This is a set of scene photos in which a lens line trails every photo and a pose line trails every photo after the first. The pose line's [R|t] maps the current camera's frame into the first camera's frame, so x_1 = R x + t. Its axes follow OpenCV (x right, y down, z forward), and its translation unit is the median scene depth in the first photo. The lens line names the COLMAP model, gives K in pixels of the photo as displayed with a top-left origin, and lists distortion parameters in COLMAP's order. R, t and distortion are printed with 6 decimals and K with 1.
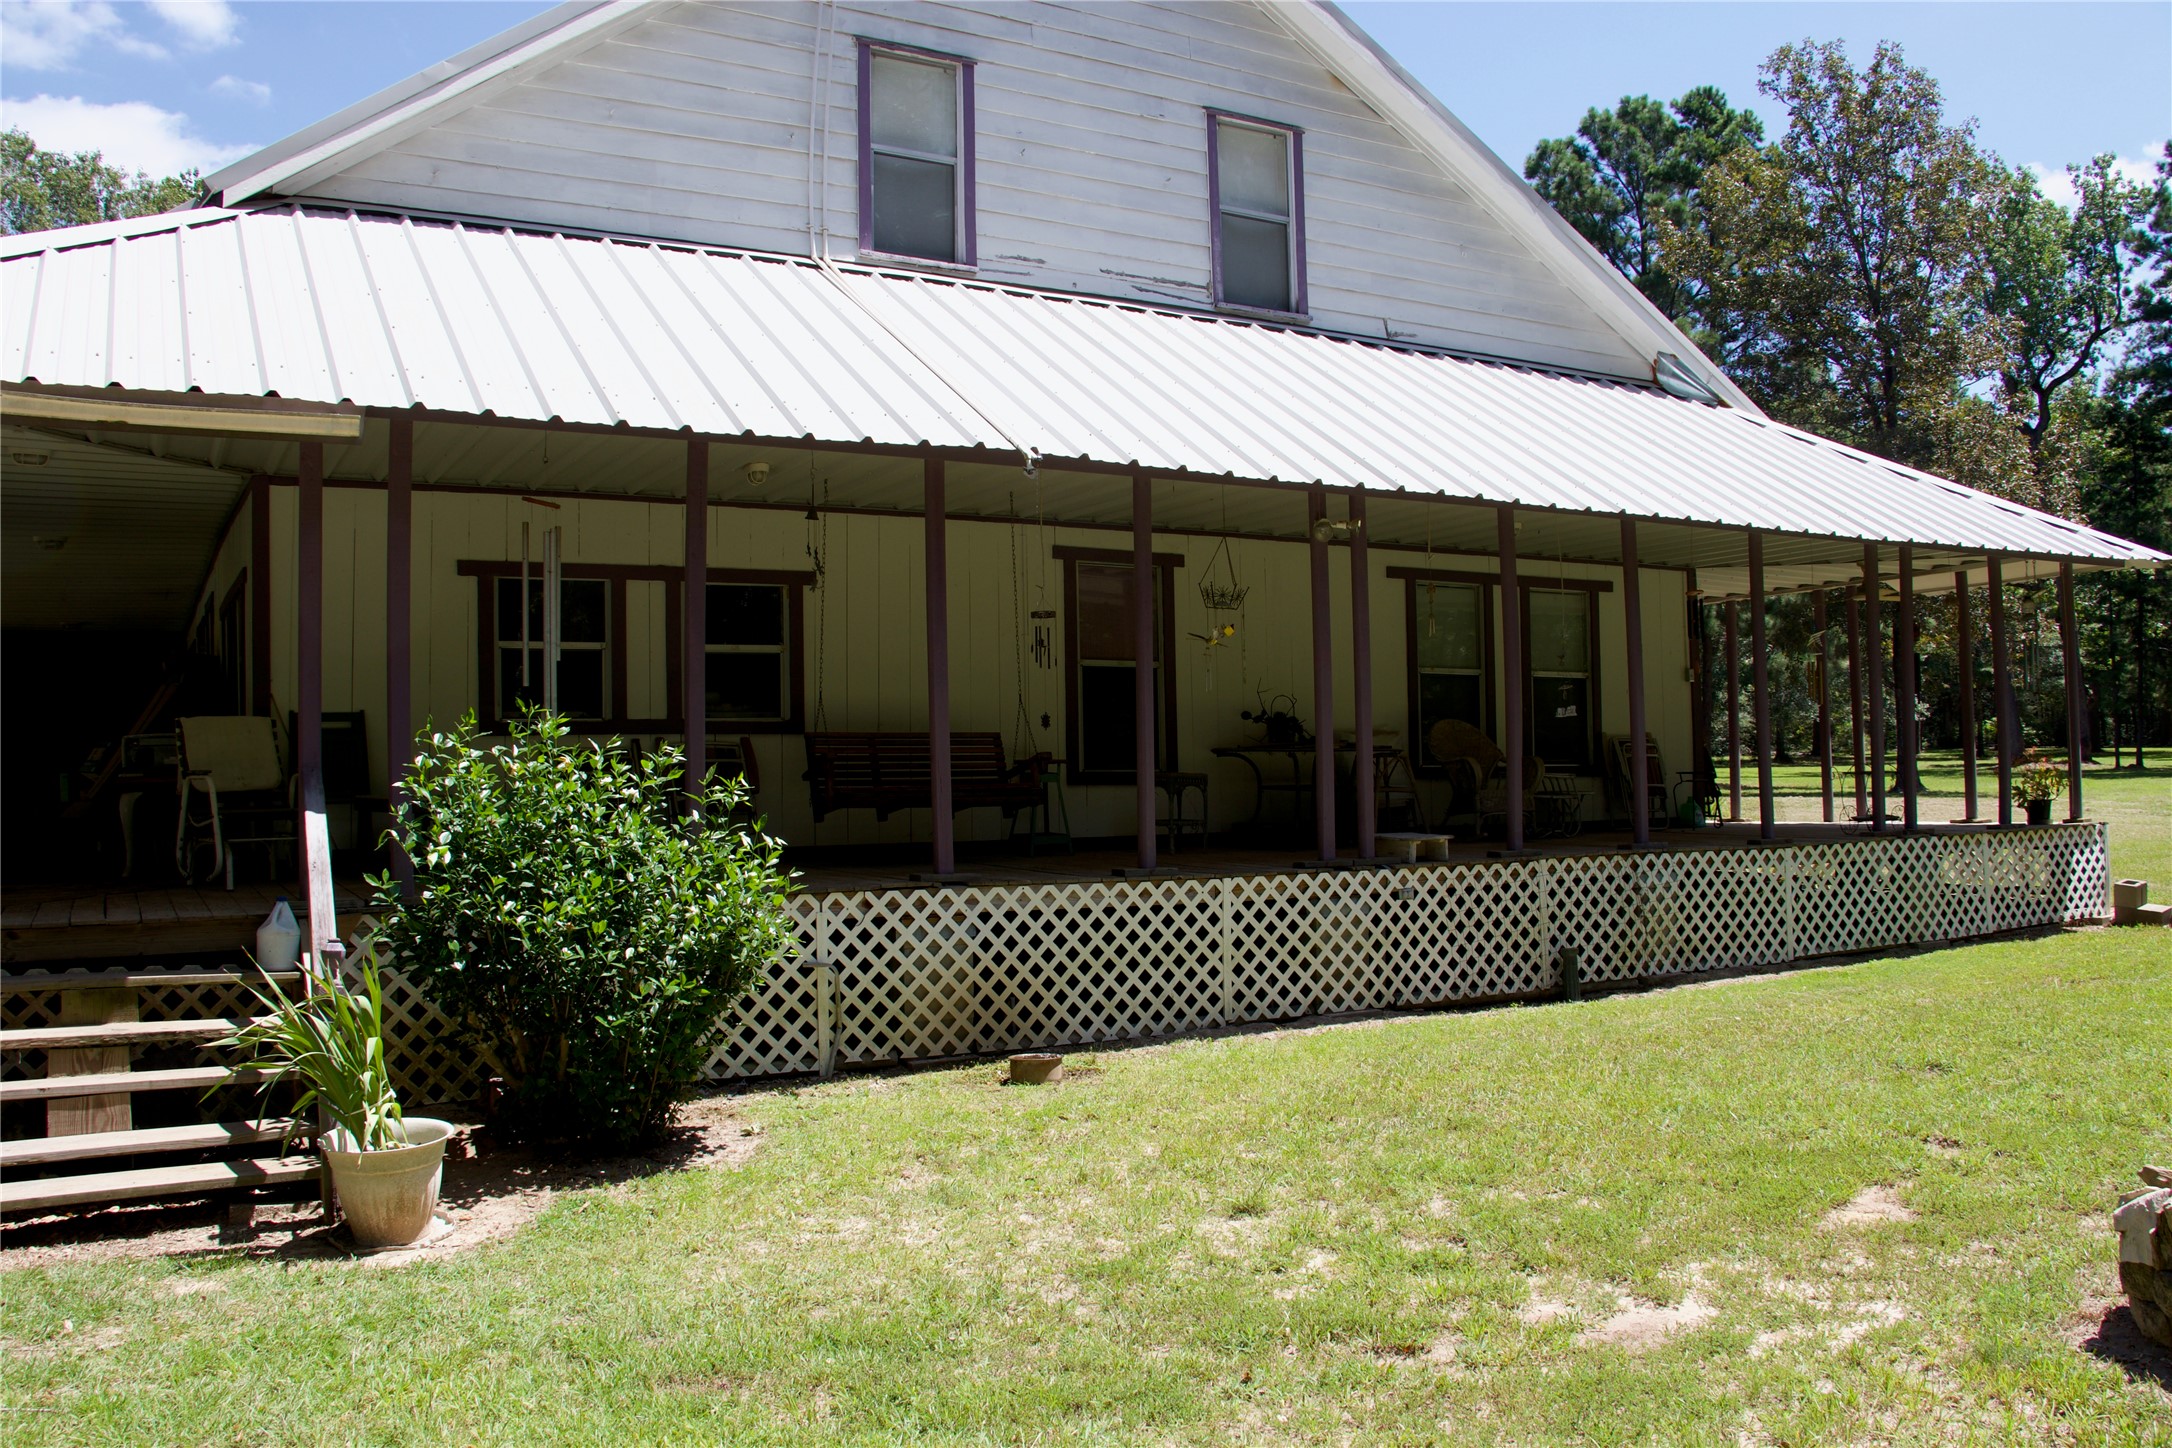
lens RADIAL K [[1804.2, 0, 1086.0], [0, 1804.2, 724.0], [0, 0, 1]] dist [-0.209791, 0.153524]
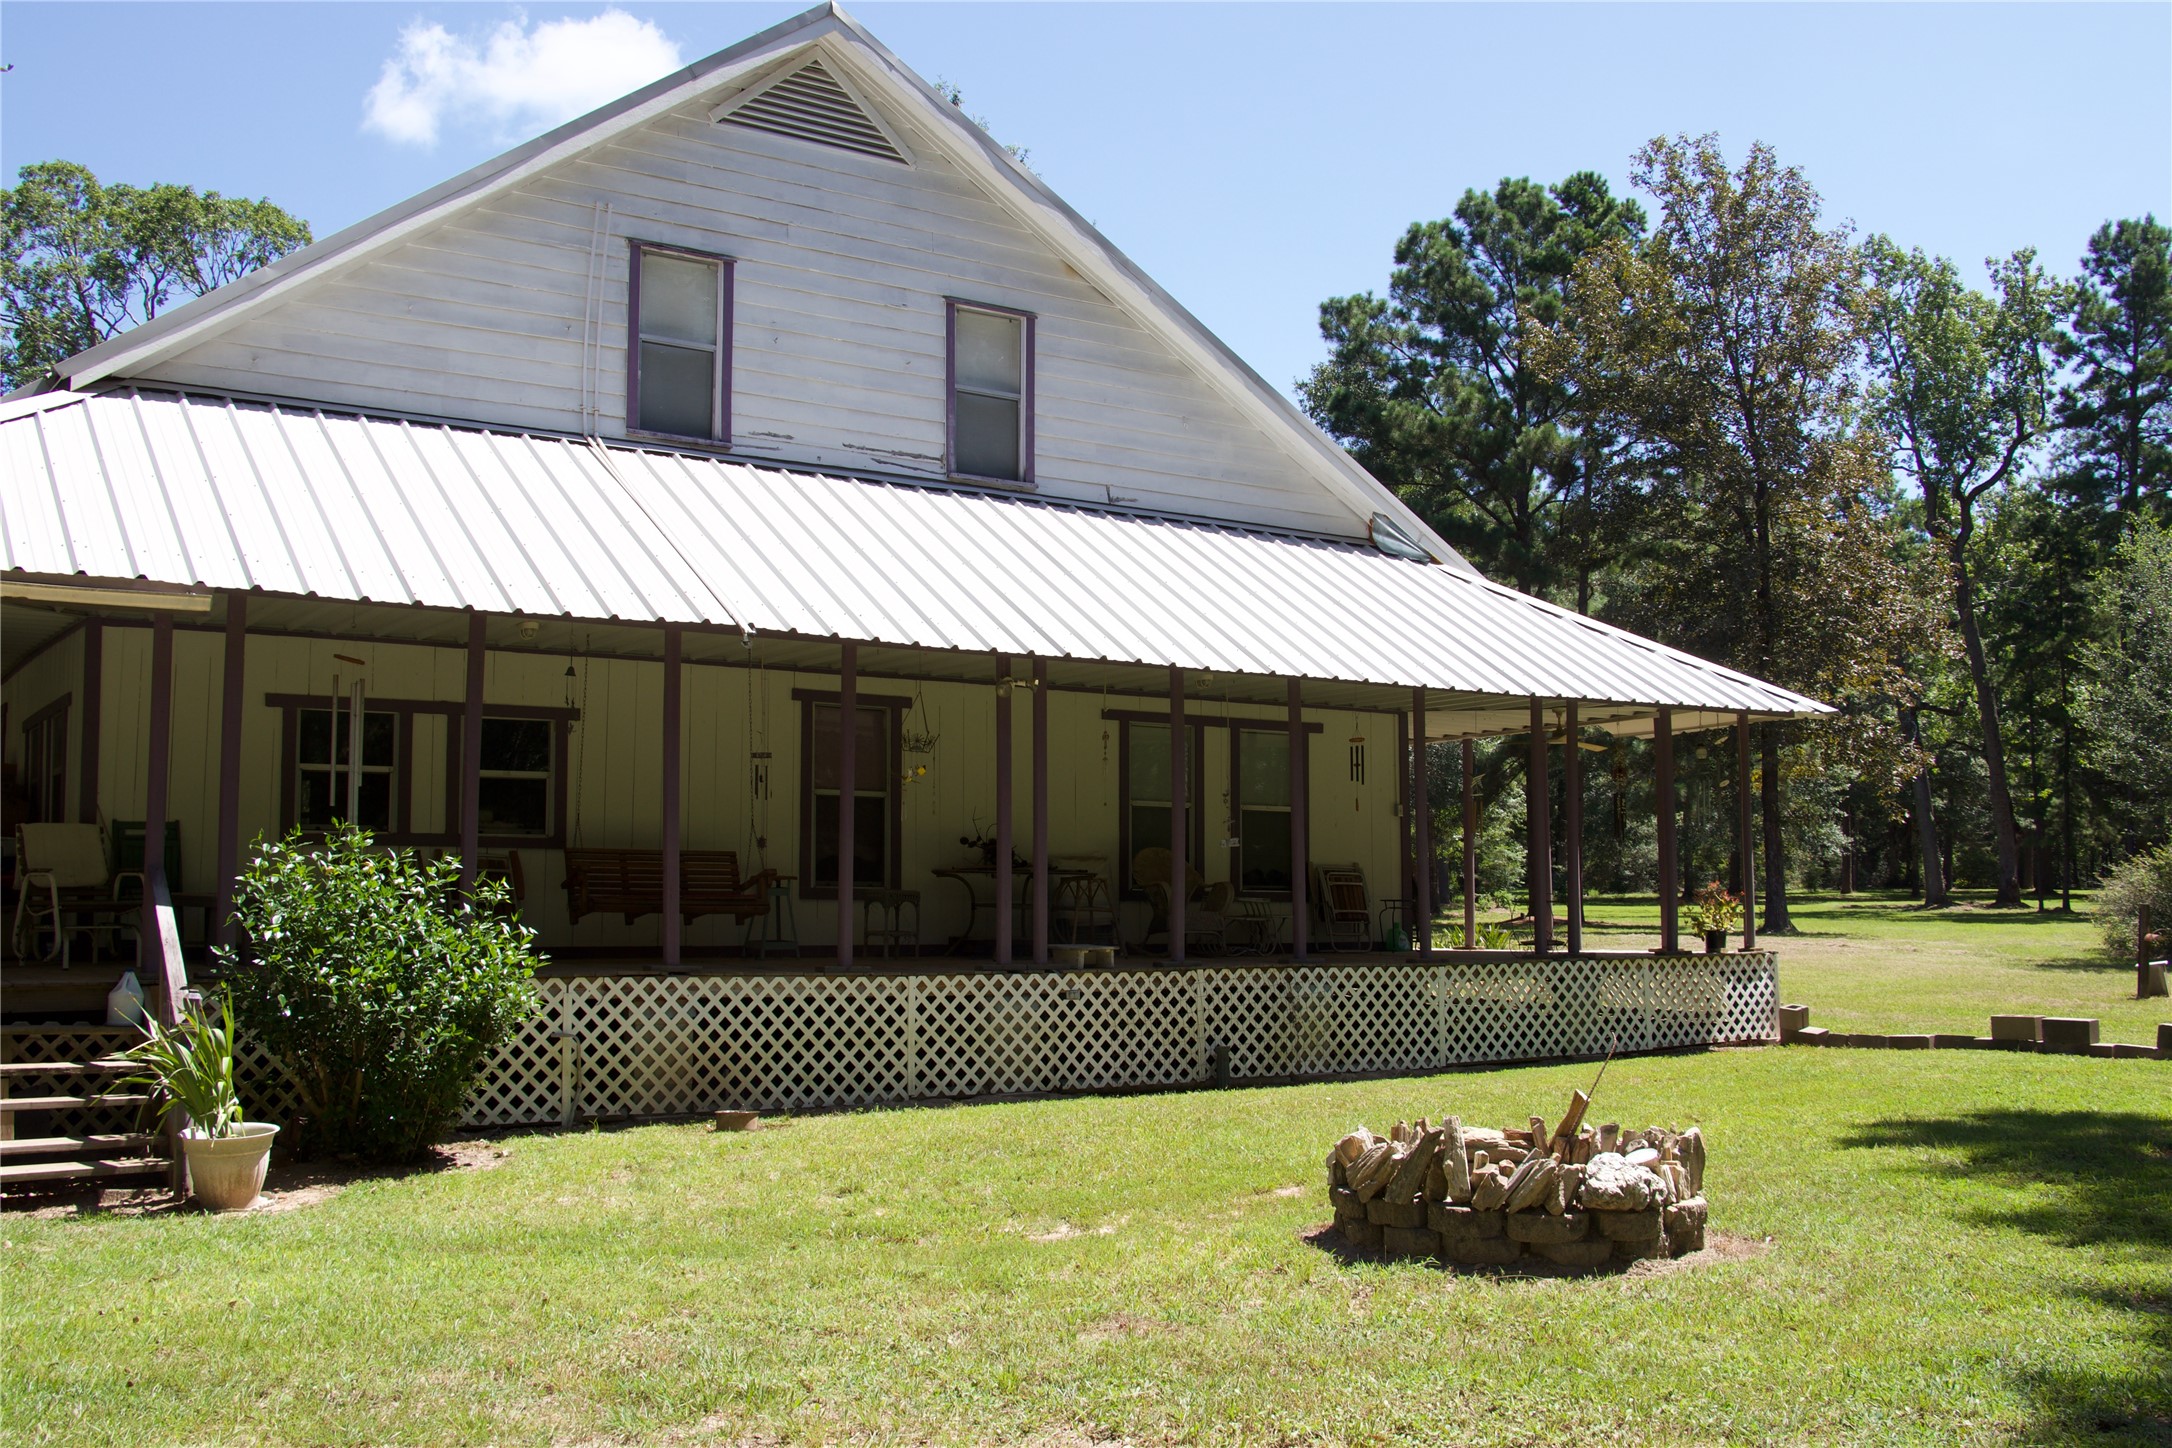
lens RADIAL K [[2045.8, 0, 1086.0], [0, 2045.8, 724.0], [0, 0, 1]] dist [-0.146220, 0.187020]
pose [[0.996642, 0.023066, 0.078563, 0.076059], [-0.018331, 0.998002, -0.060465, -0.002154], [-0.079801, 0.058822, 0.995074, -0.345198]]
